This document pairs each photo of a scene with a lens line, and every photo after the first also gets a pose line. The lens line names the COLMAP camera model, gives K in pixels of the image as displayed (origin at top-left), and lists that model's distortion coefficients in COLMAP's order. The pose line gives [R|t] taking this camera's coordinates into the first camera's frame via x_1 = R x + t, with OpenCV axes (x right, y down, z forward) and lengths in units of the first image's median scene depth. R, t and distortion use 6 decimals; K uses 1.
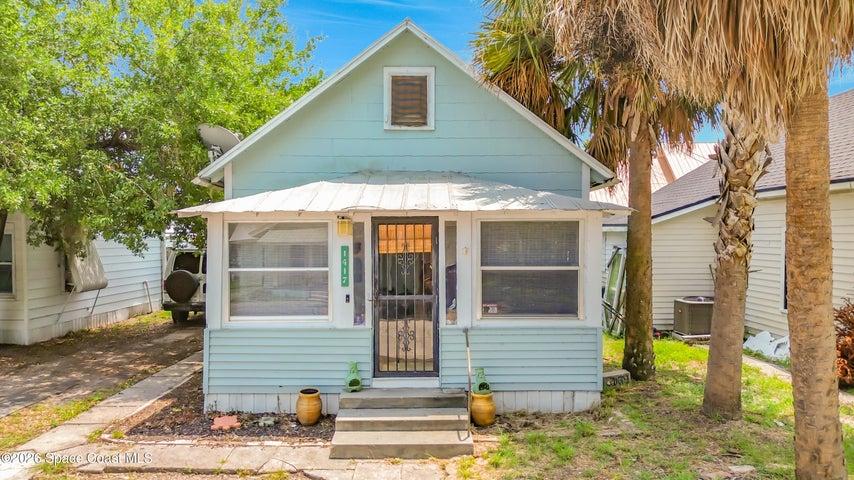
lens RADIAL K [[628.8, 0, 427.3], [0, 628.8, 236.1], [0, 0, 1]] dist [0.050288, -0.066171]
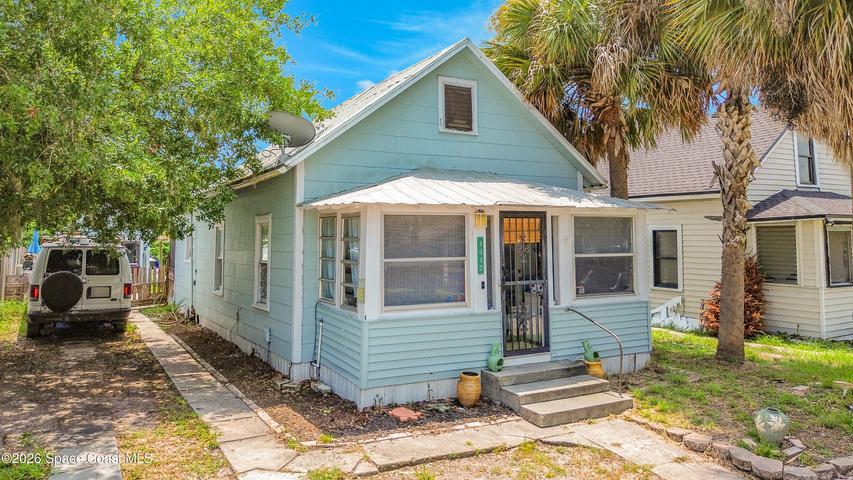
lens RADIAL K [[625.9, 0, 426.4], [0, 625.9, 170.8], [0, 0, 1]] dist [0.000365, -0.000332]
pose [[0.878960, 0.051108, 0.474150, -0.733773], [-0.001352, 0.994504, -0.104691, 0.015658], [-0.476894, 0.091378, 0.874198, 0.080388]]
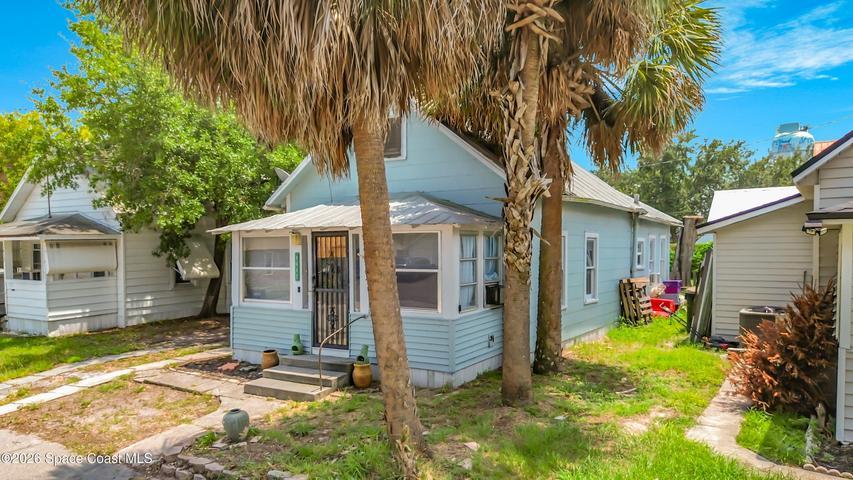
lens RADIAL K [[624.4, 0, 426.5], [0, 624.4, 240.0], [0, 0, 1]] dist [0.066841, -0.000172]
pose [[0.838389, -0.008253, -0.545010, 0.882453], [0.012024, 0.999922, 0.003355, -0.013776], [0.544940, -0.009366, 0.838423, -0.027003]]
